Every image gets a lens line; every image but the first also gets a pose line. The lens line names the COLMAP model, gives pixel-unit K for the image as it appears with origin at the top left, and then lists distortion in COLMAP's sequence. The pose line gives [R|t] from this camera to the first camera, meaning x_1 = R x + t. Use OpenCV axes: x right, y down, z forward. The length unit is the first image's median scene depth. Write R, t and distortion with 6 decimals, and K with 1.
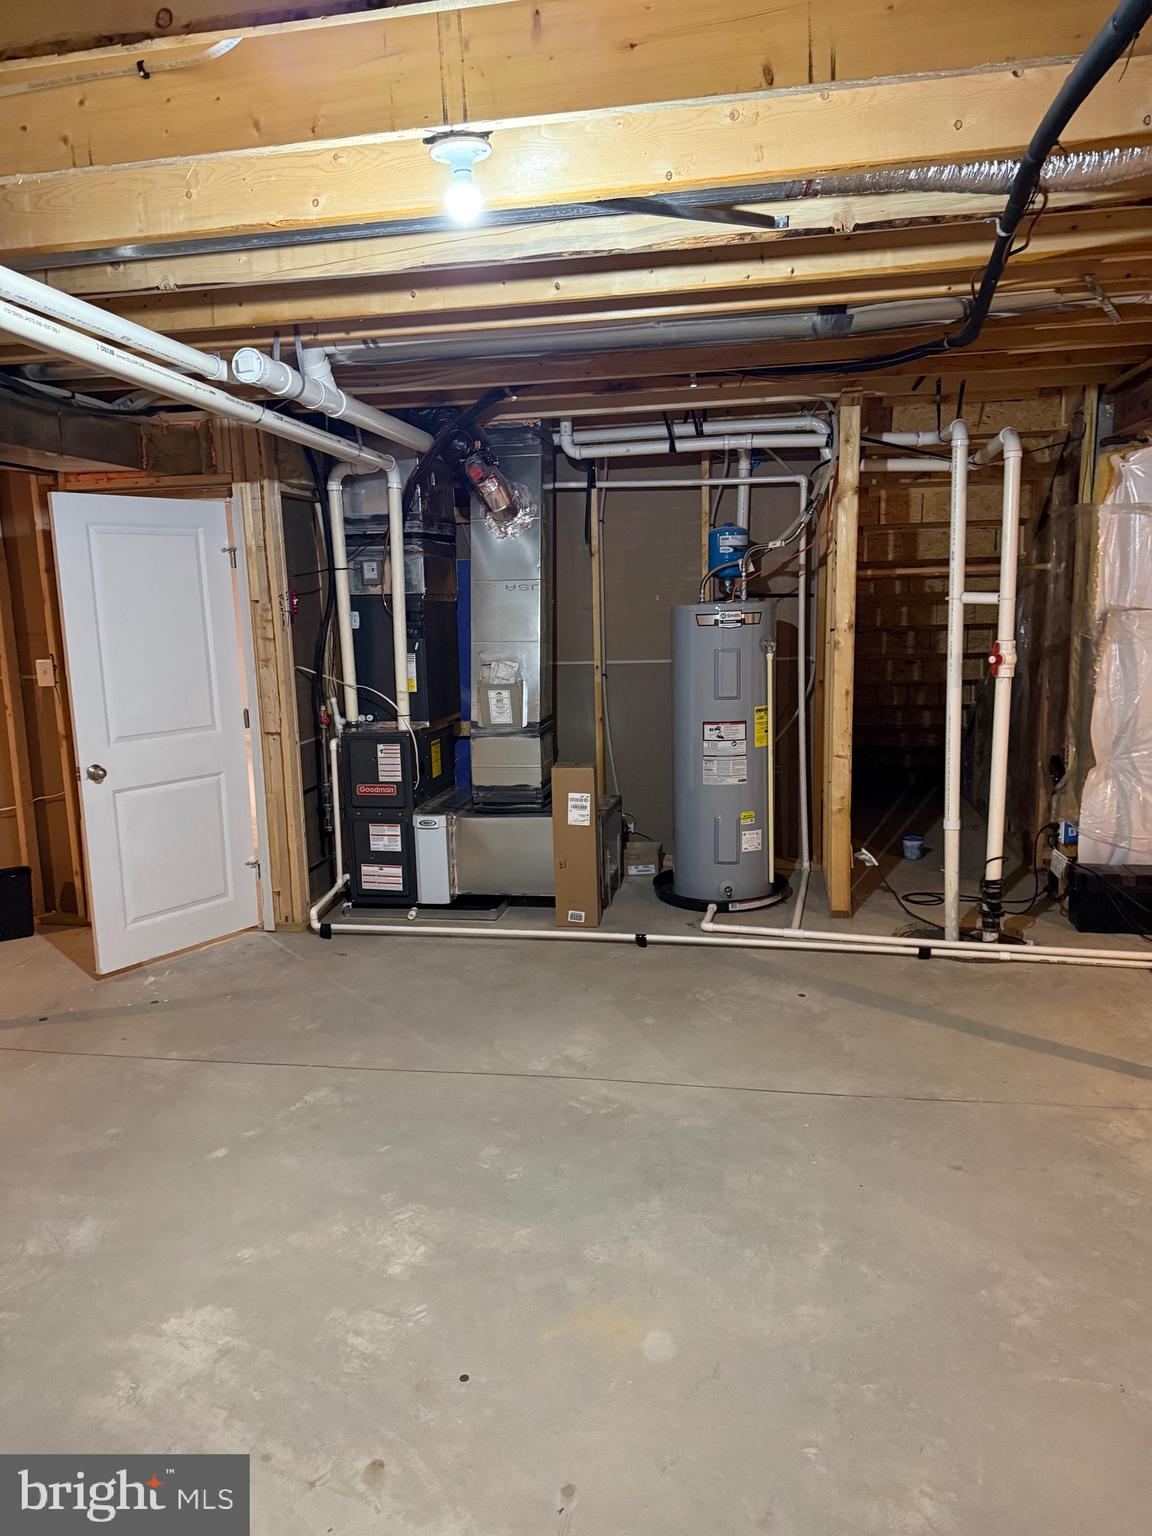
lens RADIAL K [[1083.2, 0, 570.6], [0, 1083.2, 770.4], [0, 0, 1]] dist [0.078461, -0.126186]
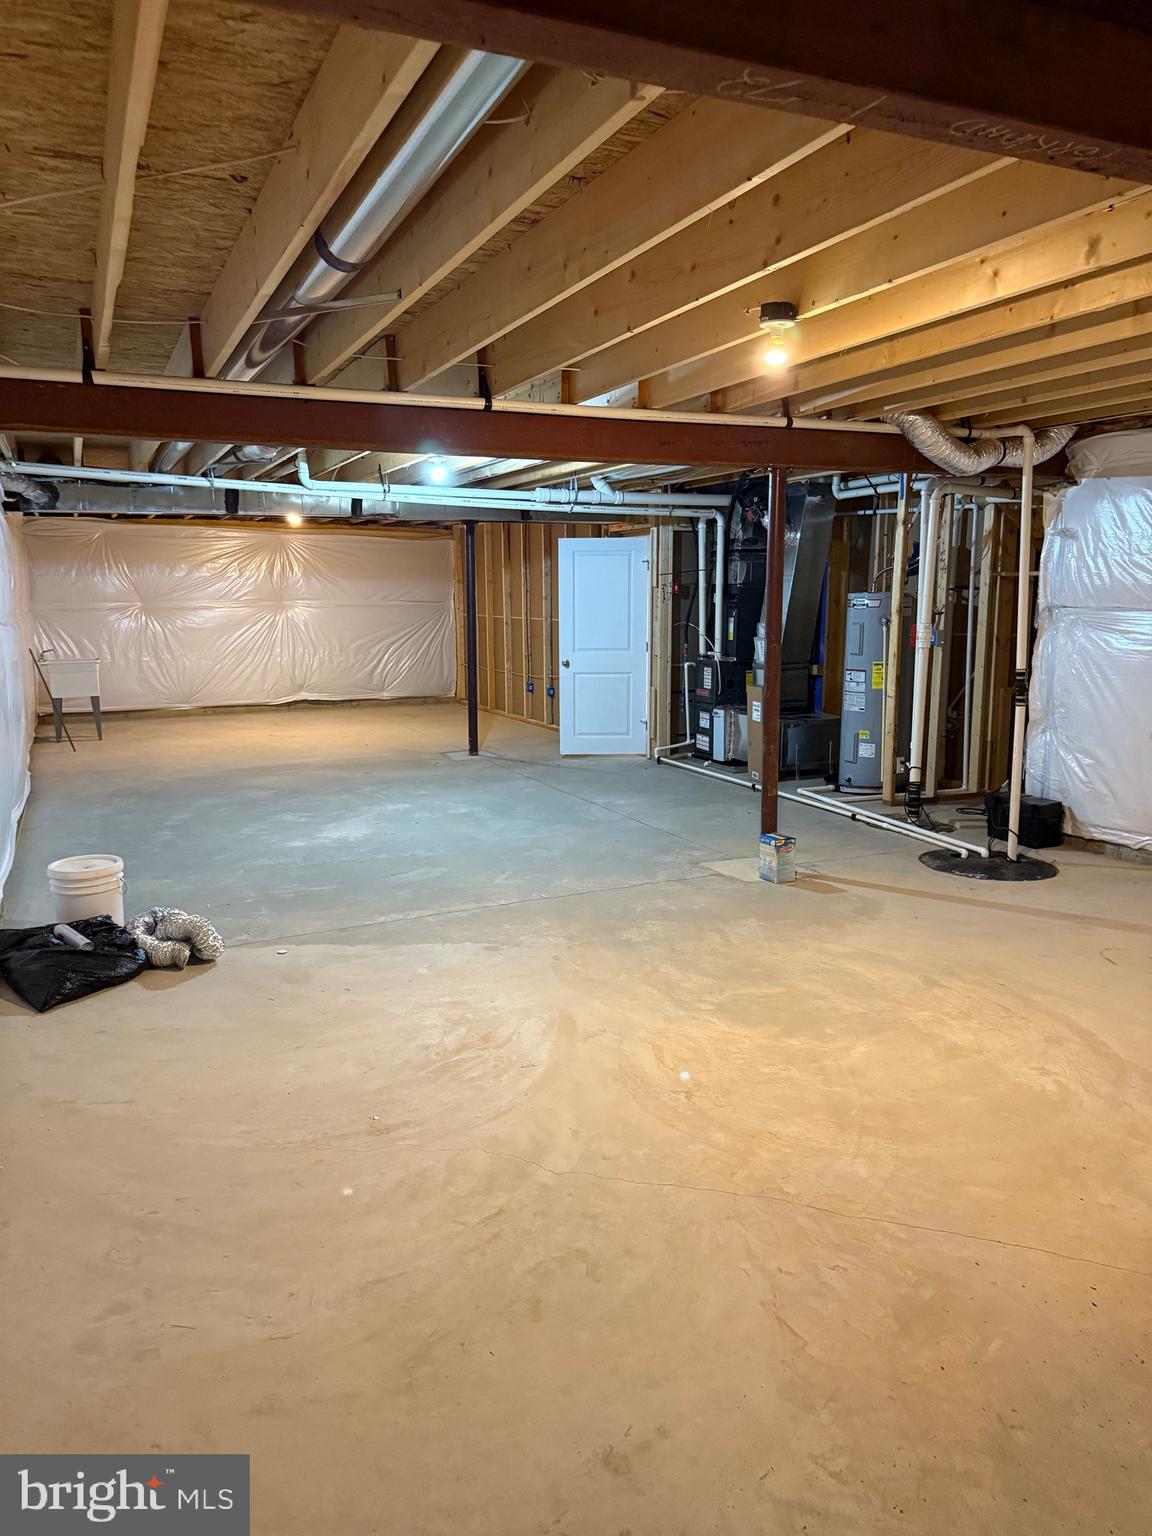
lens RADIAL K [[1083.2, 0, 570.6], [0, 1083.2, 770.4], [0, 0, 1]] dist [0.078461, -0.126186]
pose [[0.565886, 0.155099, -0.809764, 1.186032], [-0.141558, 0.985839, 0.089900, 0.014326], [0.812240, 0.063755, 0.579828, -0.221391]]
